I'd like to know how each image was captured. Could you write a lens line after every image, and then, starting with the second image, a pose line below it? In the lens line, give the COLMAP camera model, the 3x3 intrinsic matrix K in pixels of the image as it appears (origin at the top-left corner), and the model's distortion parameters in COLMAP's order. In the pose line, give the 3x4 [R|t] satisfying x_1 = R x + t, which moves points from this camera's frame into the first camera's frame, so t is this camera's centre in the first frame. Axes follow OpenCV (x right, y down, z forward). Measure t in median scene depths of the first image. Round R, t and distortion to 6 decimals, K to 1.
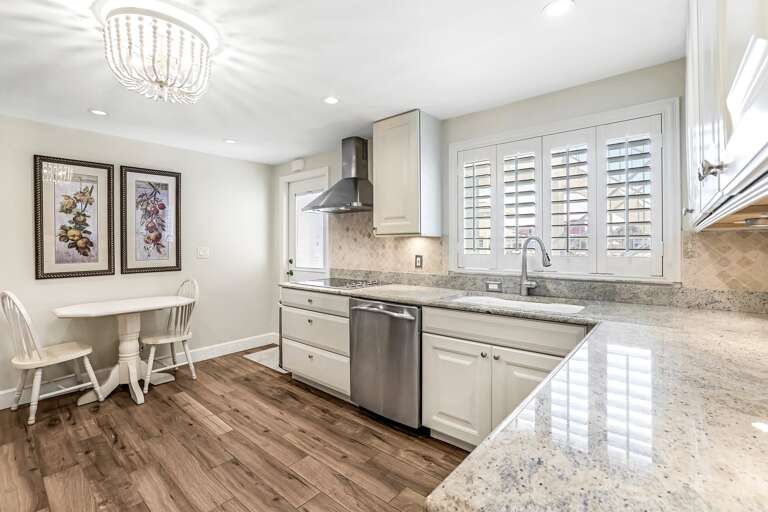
lens RADIAL K [[345.6, 0, 381.8], [0, 345.6, 246.2], [0, 0, 1]] dist [-0.000784, 0.000064]
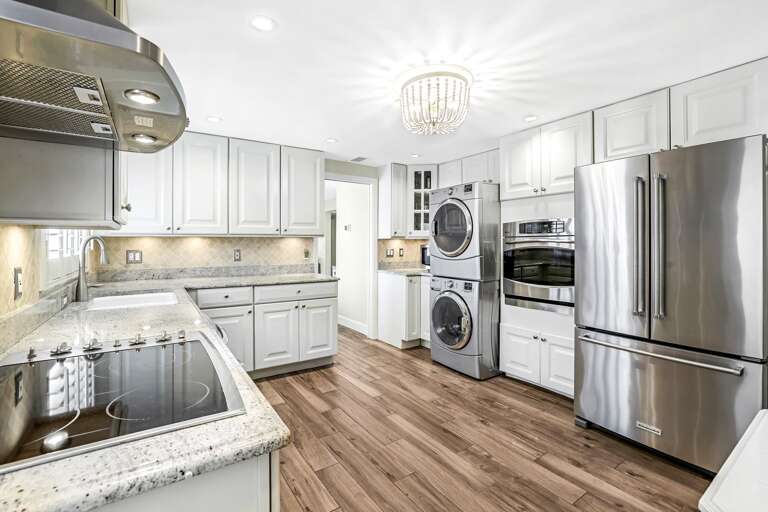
lens RADIAL K [[345.6, 0, 381.8], [0, 345.6, 246.2], [0, 0, 1]] dist [-0.000784, 0.000064]
pose [[-0.963410, -0.000572, 0.268030, -0.687691], [-0.000150, 0.999999, 0.001595, 0.008226], [-0.268031, 0.001497, -0.963409, 2.013493]]
